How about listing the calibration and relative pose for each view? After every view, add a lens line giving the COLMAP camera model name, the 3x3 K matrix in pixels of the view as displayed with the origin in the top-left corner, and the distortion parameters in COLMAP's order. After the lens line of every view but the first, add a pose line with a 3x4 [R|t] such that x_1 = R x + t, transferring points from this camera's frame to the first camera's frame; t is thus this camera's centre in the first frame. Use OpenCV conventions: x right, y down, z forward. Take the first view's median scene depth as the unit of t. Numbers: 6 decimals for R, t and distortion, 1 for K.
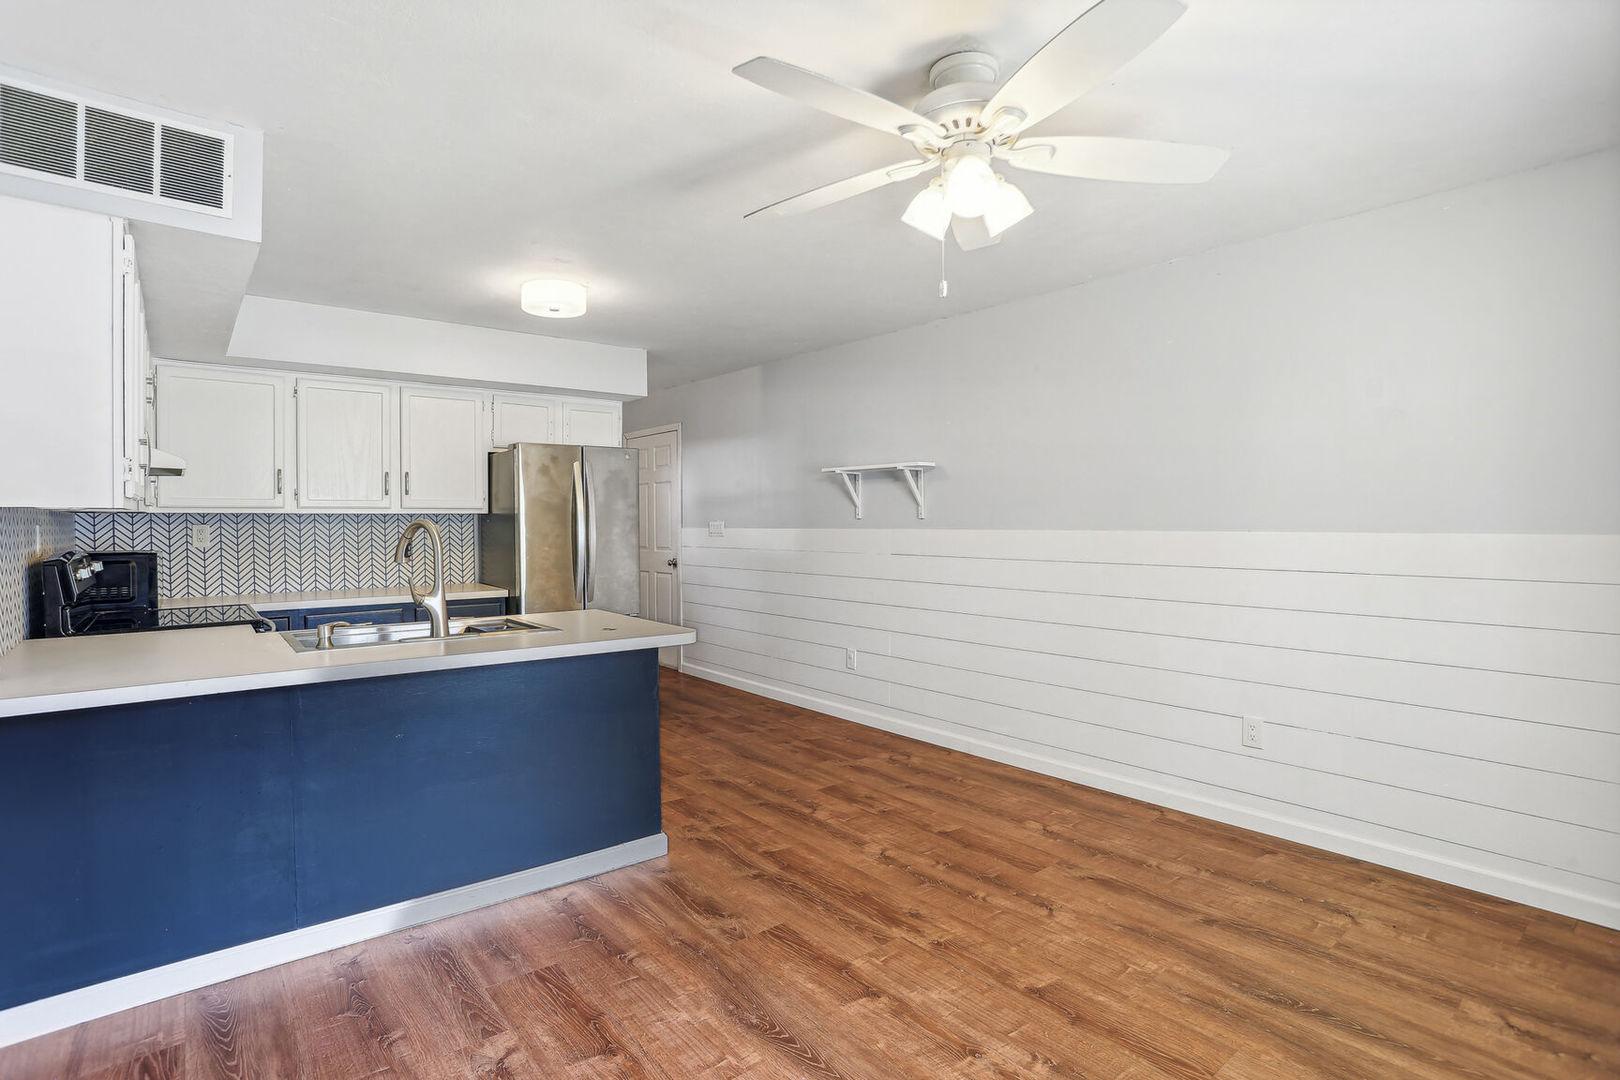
lens RADIAL K [[797.6, 0, 804.7], [0, 797.6, 527.3], [0, 0, 1]] dist [-0.070197, 0.029502]
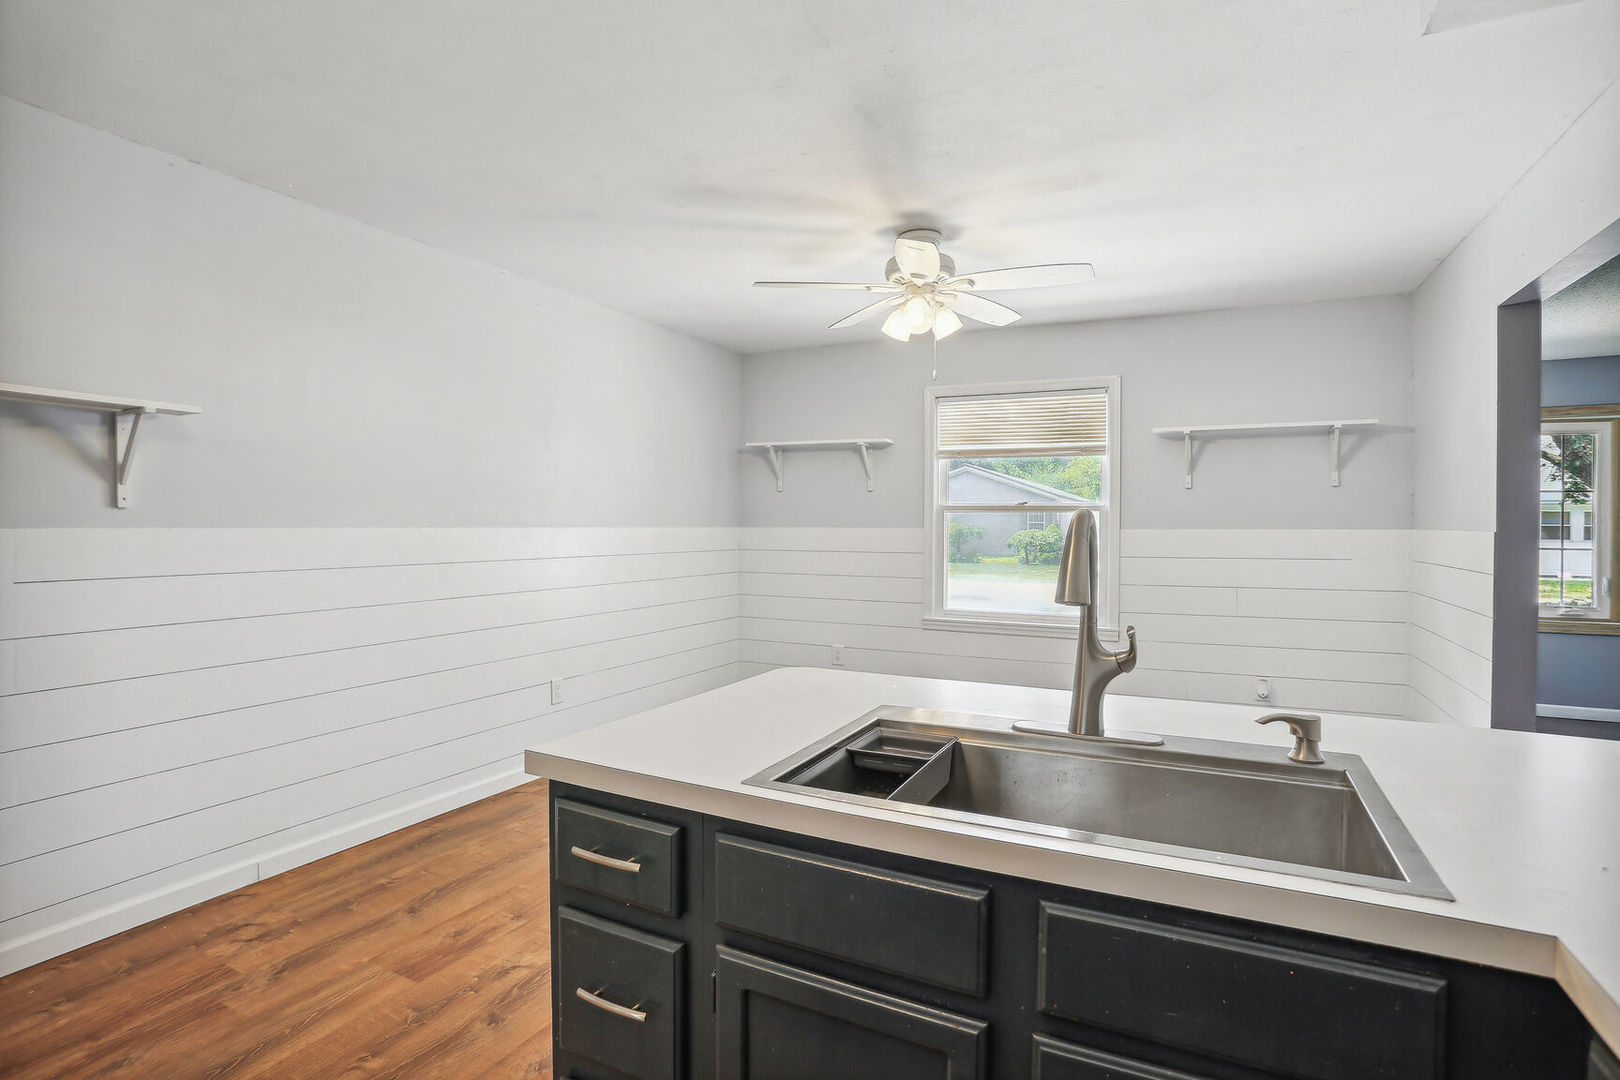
lens RADIAL K [[797.6, 0, 804.7], [0, 797.6, 527.3], [0, 0, 1]] dist [-0.070197, 0.029502]
pose [[-0.401573, -0.004005, 0.915818, -0.786509], [0.002964, 0.999980, 0.005673, 0.000438], [-0.915822, 0.004992, -0.401553, 1.250873]]
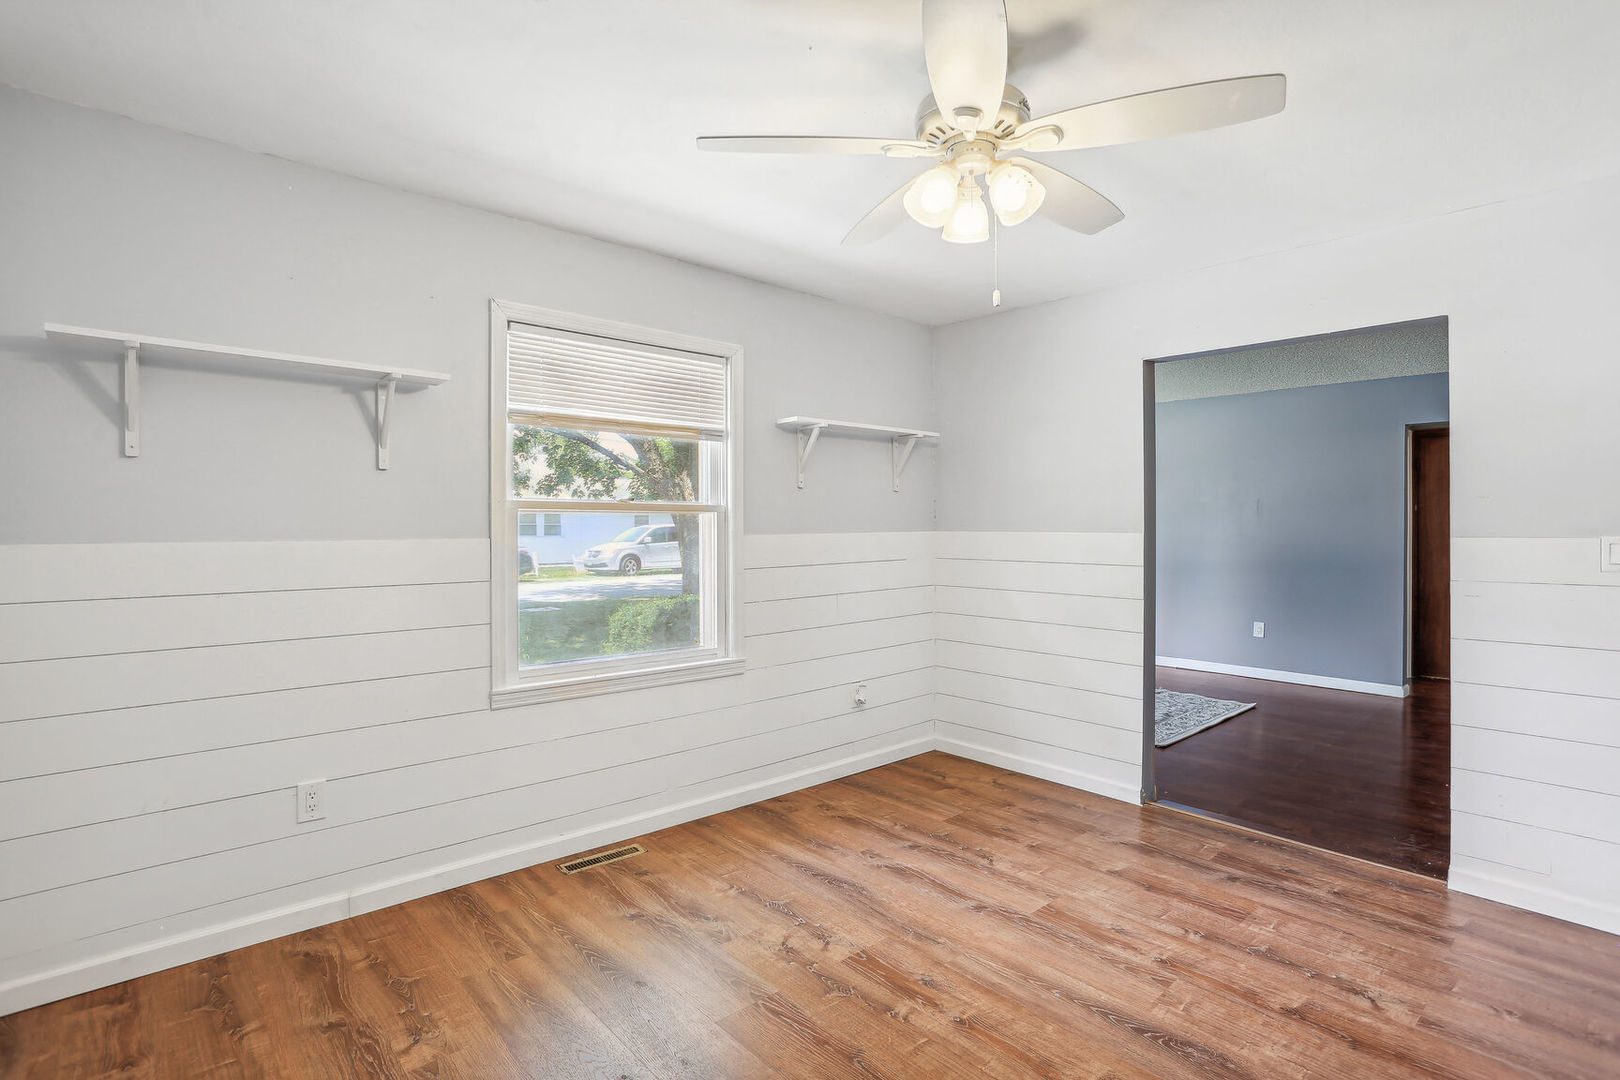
lens RADIAL K [[791.2, 0, 811.5], [0, 791.2, 523.0], [0, 0, 1]] dist [-0.071066, 0.028680]
pose [[-0.999350, 0.002397, -0.035977, 0.297502], [0.002170, 0.999978, 0.006342, -0.012434], [0.035992, 0.006260, -0.999332, 1.320210]]
